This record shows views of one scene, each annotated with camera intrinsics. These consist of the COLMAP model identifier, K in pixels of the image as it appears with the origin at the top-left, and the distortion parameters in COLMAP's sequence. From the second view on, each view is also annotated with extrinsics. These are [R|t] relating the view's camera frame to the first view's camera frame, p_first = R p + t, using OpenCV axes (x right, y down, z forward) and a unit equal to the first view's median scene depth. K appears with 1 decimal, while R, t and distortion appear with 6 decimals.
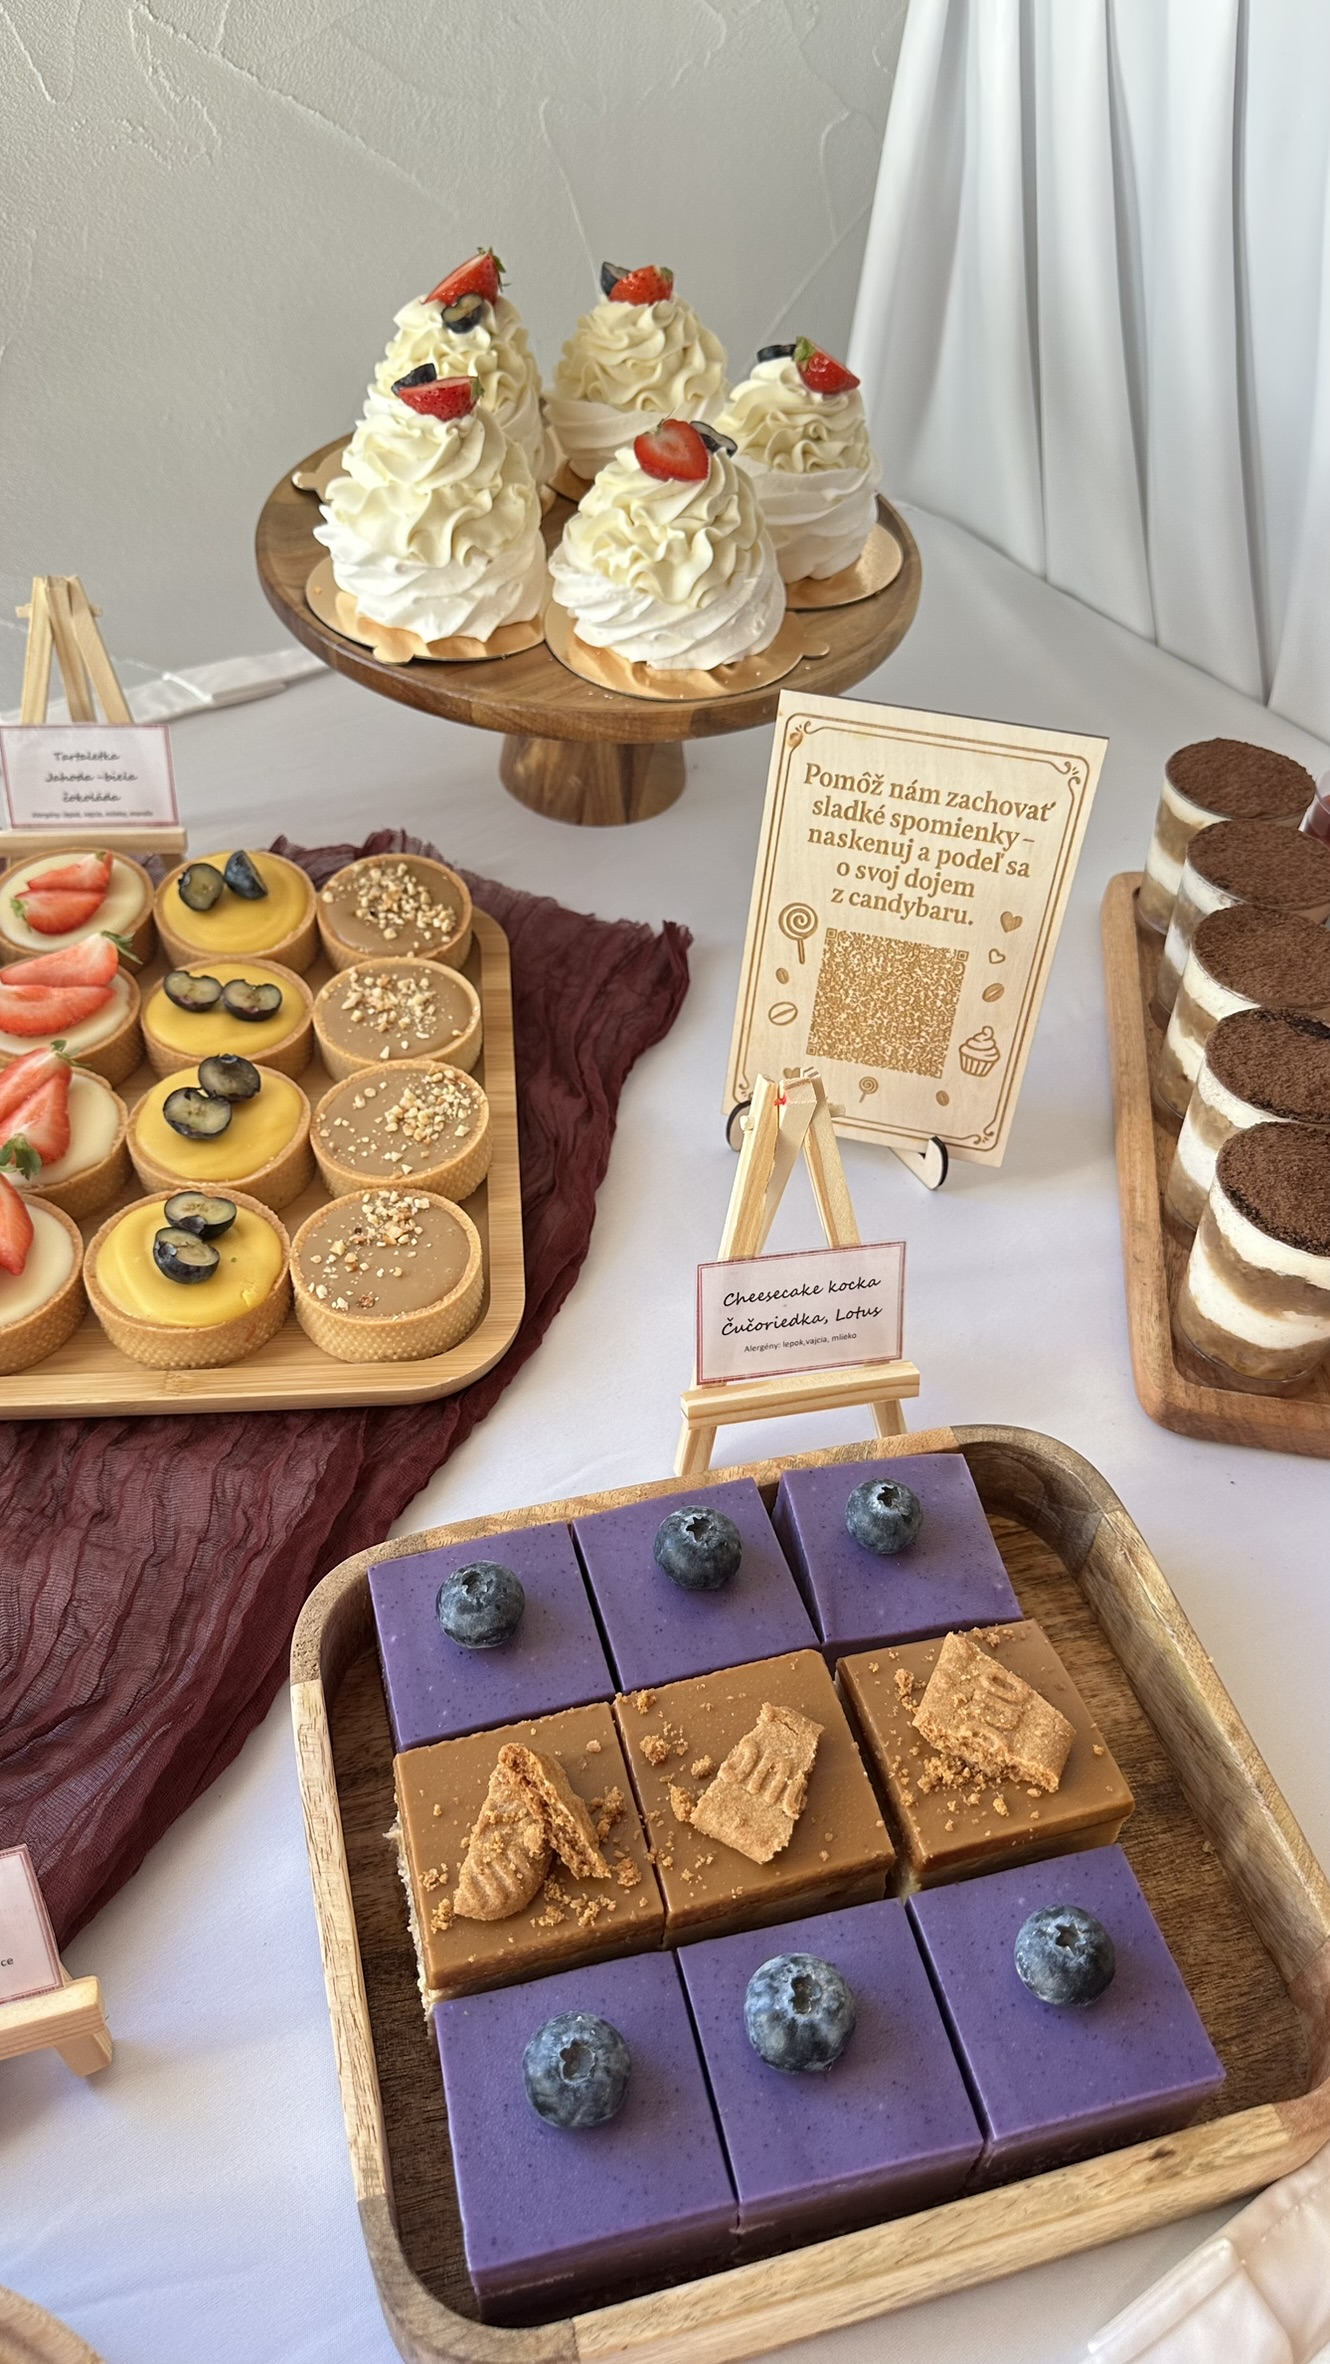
lens RADIAL K [[1600.4, 0, 663.9], [0, 1600.4, 1160.0], [0, 0, 1]] dist [0.075239, -0.091823]
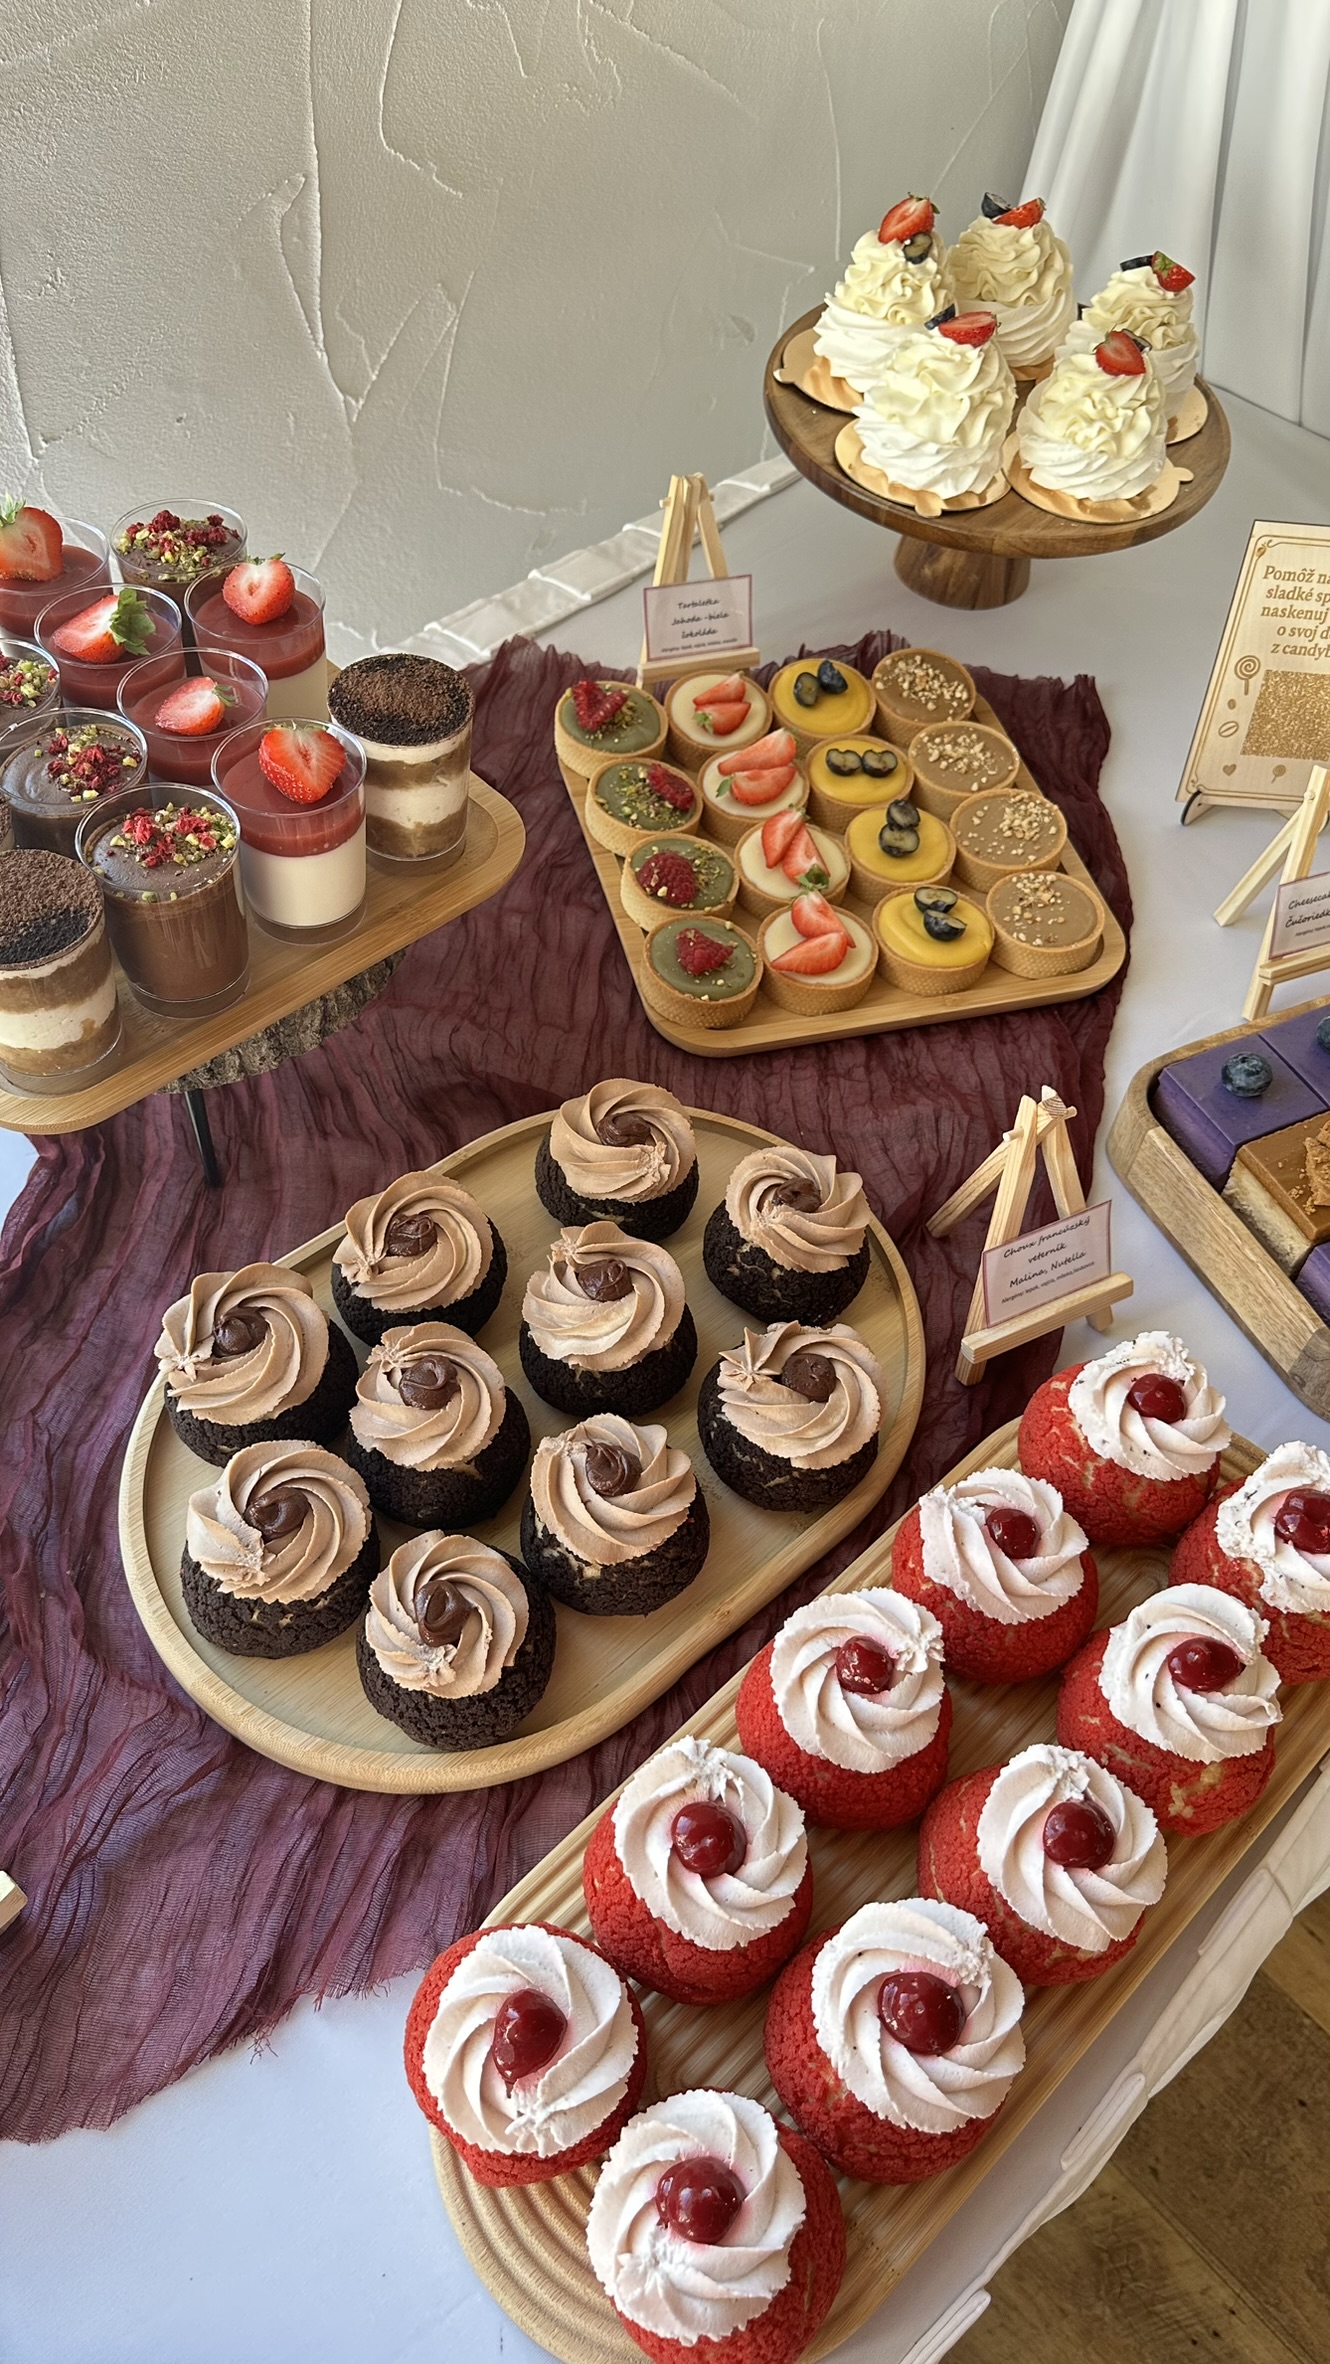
lens RADIAL K [[1700.2, 0, 665.0], [0, 1700.2, 1182.0], [0, 0, 1]] dist [-0.007724, -0.005807]
pose [[0.979762, -0.152802, 0.129297, -0.702765], [0.130297, 0.977219, 0.167527, -0.008885], [-0.151950, -0.147289, 0.977352, -0.558377]]
